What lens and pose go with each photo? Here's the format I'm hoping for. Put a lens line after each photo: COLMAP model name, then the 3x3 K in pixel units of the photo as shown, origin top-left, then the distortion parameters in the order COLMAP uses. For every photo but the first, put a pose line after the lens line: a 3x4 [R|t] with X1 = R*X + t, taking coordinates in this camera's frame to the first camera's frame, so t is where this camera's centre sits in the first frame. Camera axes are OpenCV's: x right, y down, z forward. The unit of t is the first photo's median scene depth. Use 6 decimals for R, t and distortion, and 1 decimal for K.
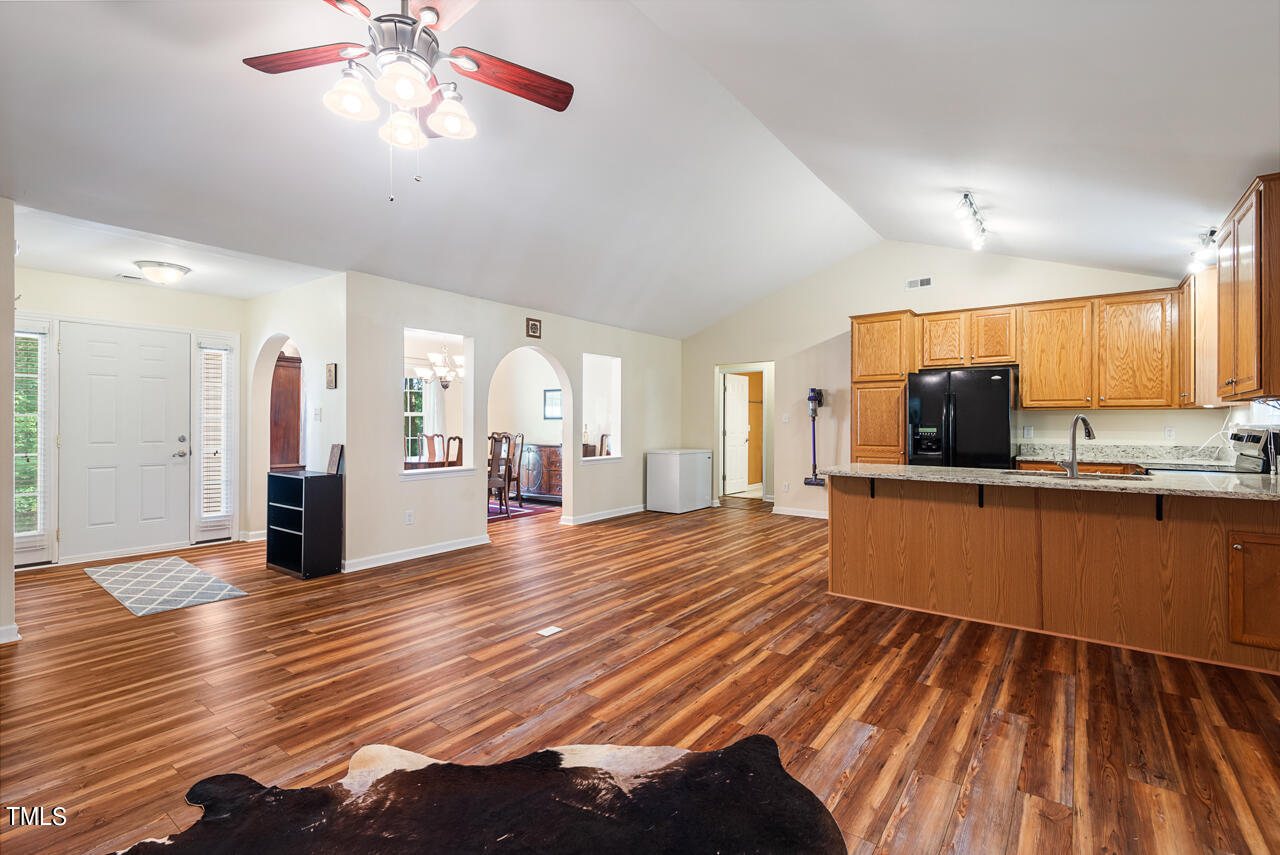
lens RADIAL K [[574.8, 0, 642.2], [0, 574.8, 421.5], [0, 0, 1]] dist [0.037398, -0.024514]
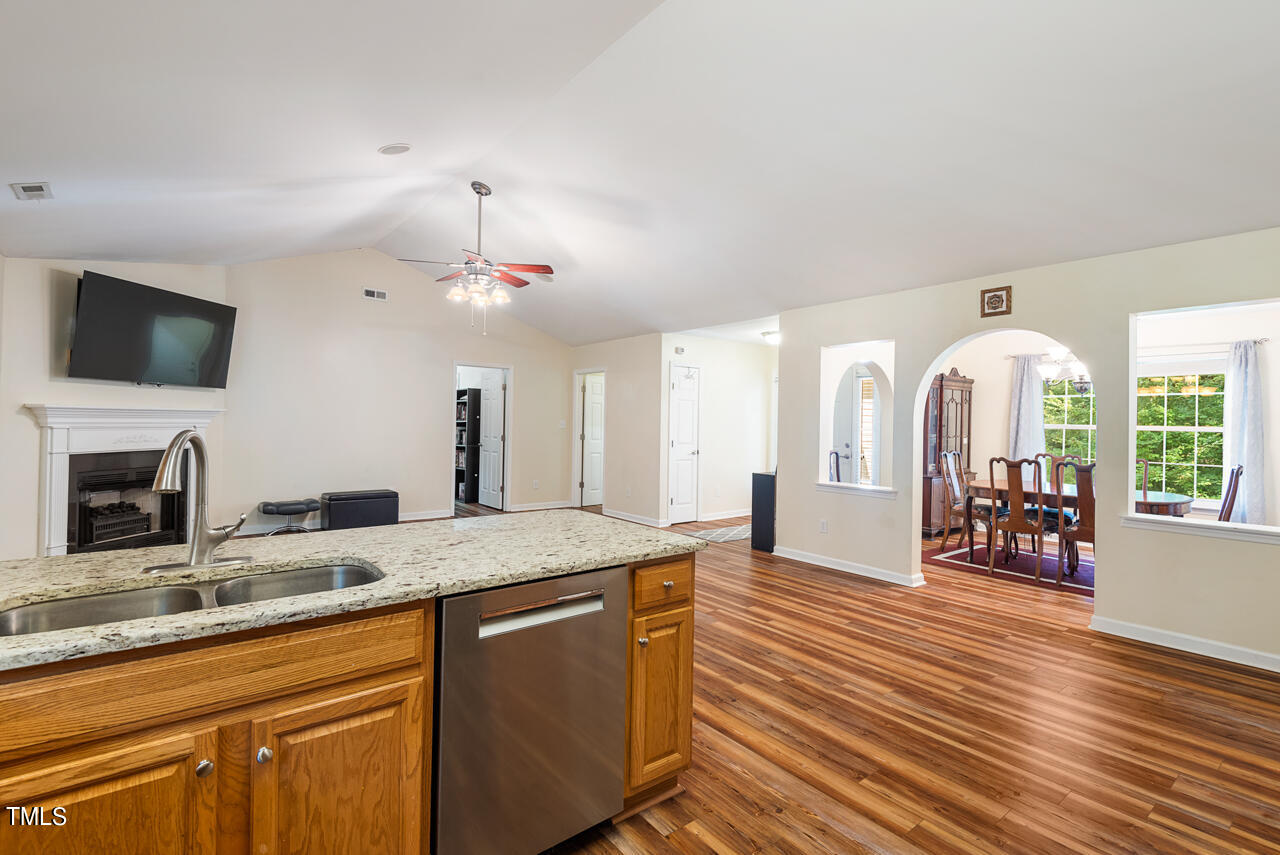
lens RADIAL K [[594.1, 0, 643.3], [0, 594.1, 416.9], [0, 0, 1]] dist [0.028610, -0.020185]
pose [[-0.252863, -0.014557, -0.967393, 0.821729], [-0.016516, 0.999806, -0.010728, -0.016799], [0.967361, 0.013265, -0.253054, 1.075496]]
